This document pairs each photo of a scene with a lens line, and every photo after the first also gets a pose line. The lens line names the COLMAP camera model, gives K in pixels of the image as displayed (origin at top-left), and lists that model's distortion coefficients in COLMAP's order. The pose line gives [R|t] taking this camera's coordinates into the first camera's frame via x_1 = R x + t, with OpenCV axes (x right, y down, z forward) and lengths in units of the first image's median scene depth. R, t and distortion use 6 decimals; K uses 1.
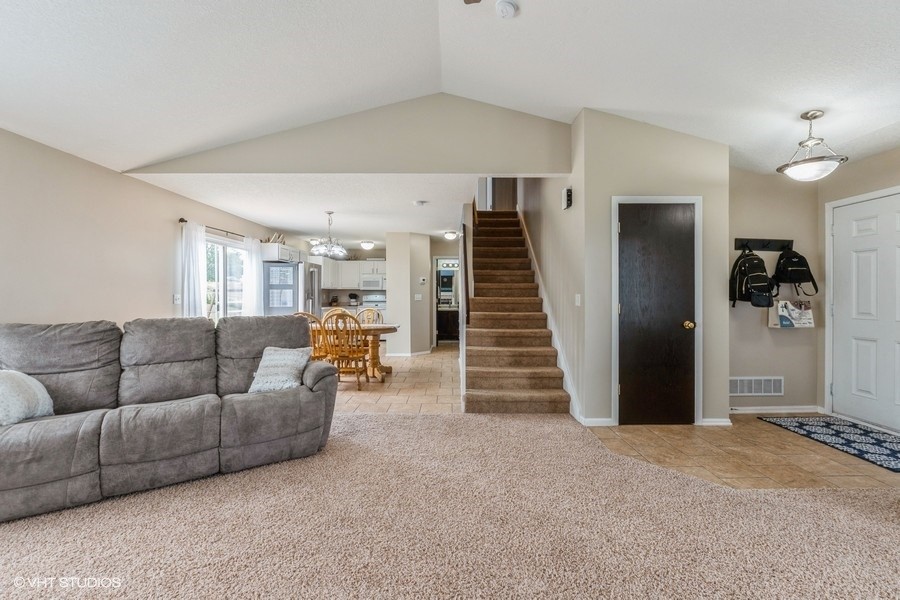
lens RADIAL K [[376.1, 0, 451.7], [0, 376.1, 294.9], [0, 0, 1]] dist [-0.010514, 0.000374]
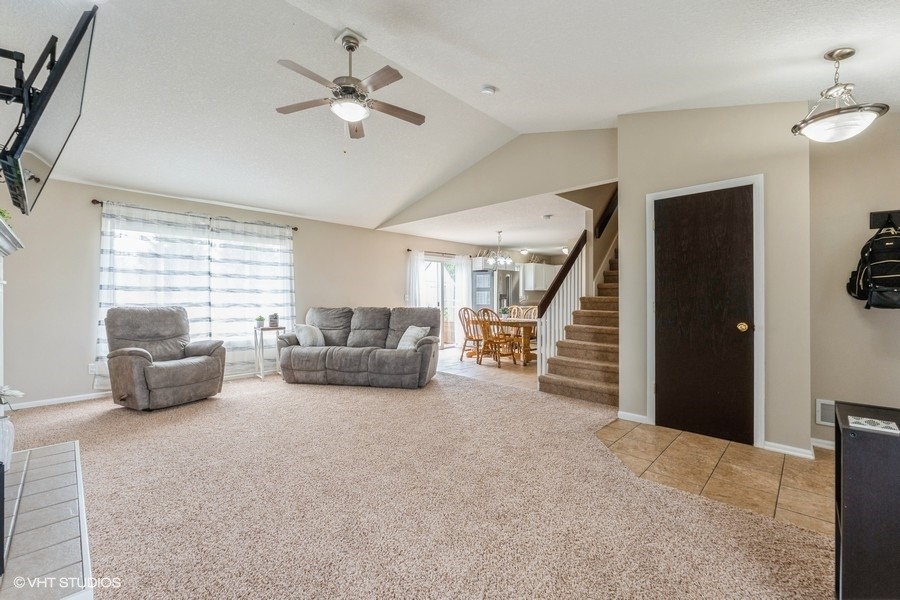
lens RADIAL K [[374.4, 0, 451.5], [0, 374.4, 296.1], [0, 0, 1]] dist [-0.012672, -0.000034]
pose [[0.718662, -0.002674, -0.695355, 0.690561], [0.001386, 0.999996, -0.002412, 0.009545], [0.695358, 0.000770, 0.718663, -0.070698]]
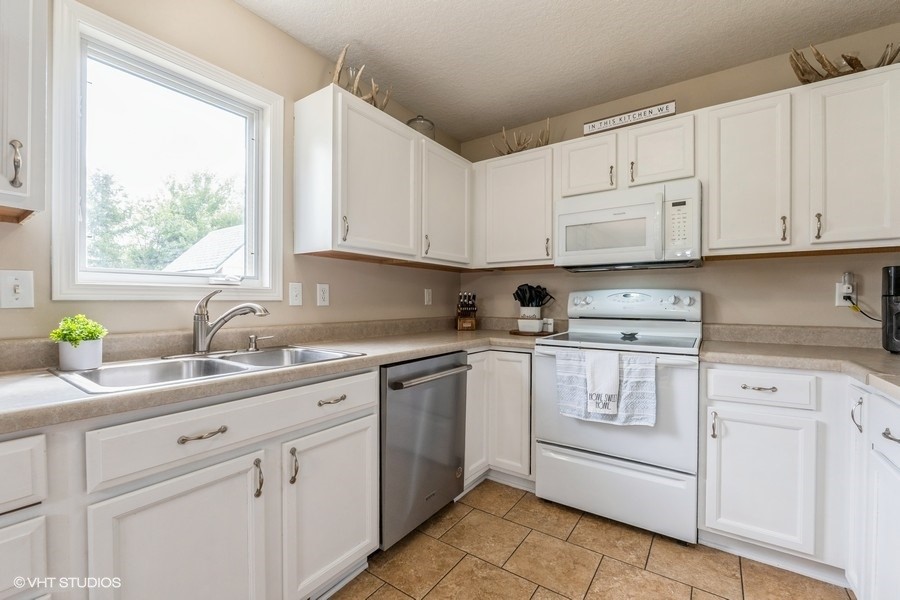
lens RADIAL K [[380.2, 0, 453.3], [0, 380.2, 305.0], [0, 0, 1]] dist [-0.010081, 0.000225]
pose [[0.821542, 0.005001, -0.570126, -0.433525], [-0.001235, 0.999975, 0.006993, 0.022926], [0.570147, -0.005041, 0.821527, 2.081521]]
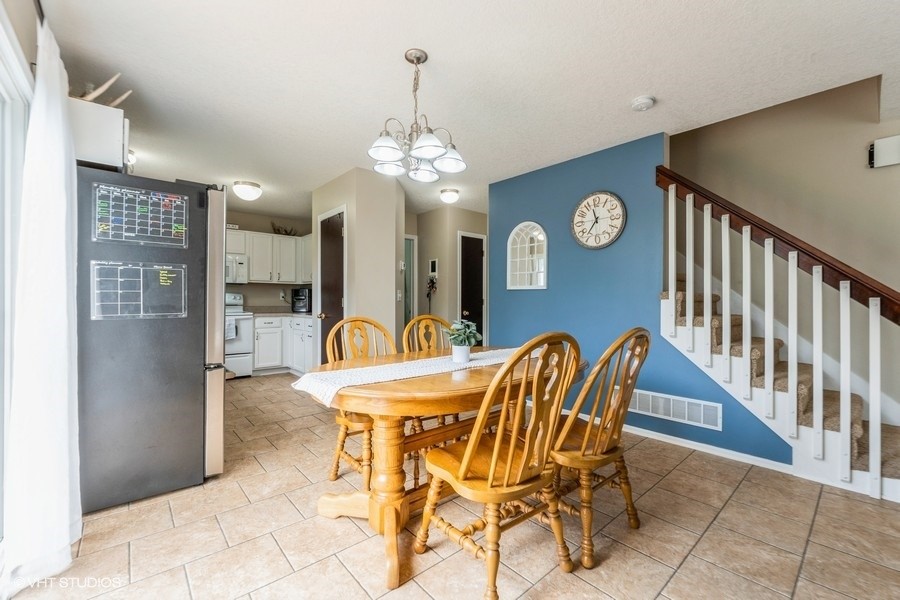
lens RADIAL K [[376.7, 0, 450.0], [0, 376.7, 300.0], [0, 0, 1]] dist [-0.012505, -0.000132]
pose [[0.757835, 0.002841, 0.652441, -0.812490], [-0.003223, 0.999995, -0.000611, 0.027369], [-0.652439, -0.001640, 0.757840, 1.049591]]
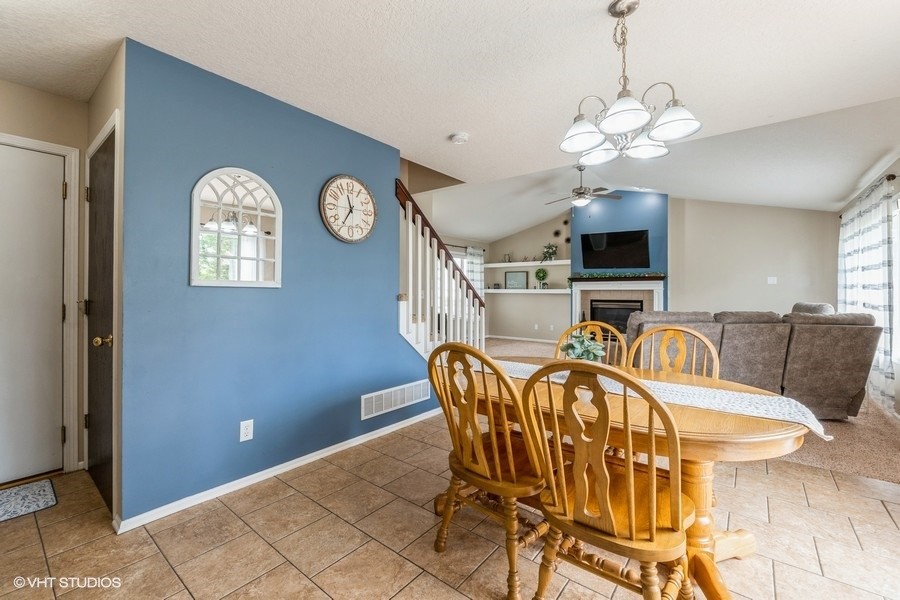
lens RADIAL K [[379.4, 0, 455.1], [0, 379.4, 289.9], [0, 0, 1]] dist [-0.008463, 0.000268]
pose [[-0.783037, 0.001461, 0.621974, -0.611077], [-0.002708, 0.999980, -0.005758, 0.003626], [-0.621970, -0.006194, -0.783017, 1.970609]]
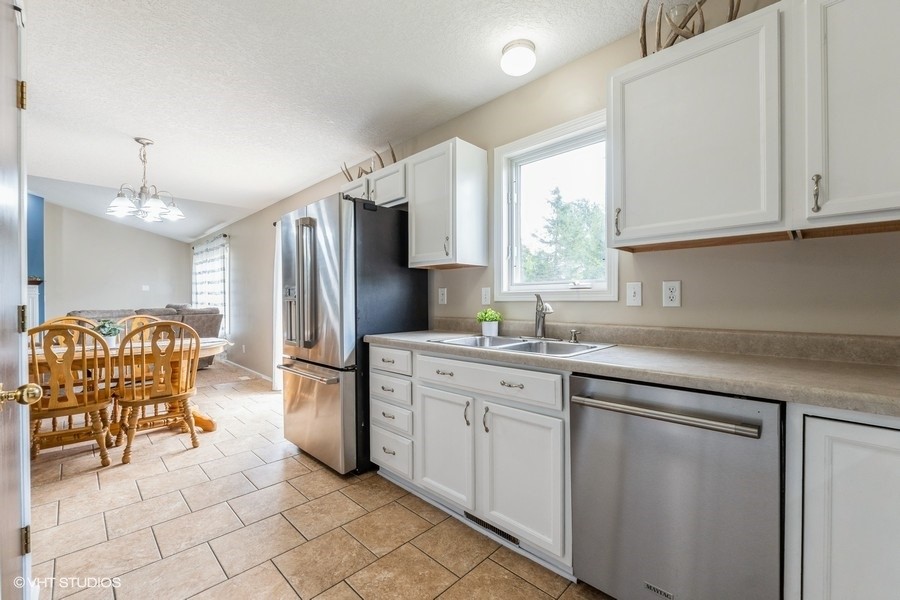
lens RADIAL K [[375.6, 0, 452.3], [0, 375.6, 301.1], [0, 0, 1]] dist [-0.011503, 0.000350]
pose [[-0.702770, 0.006492, -0.711387, -0.380674], [0.003283, 0.999977, 0.005882, 0.017682], [0.711409, 0.001798, -0.702776, 2.564161]]
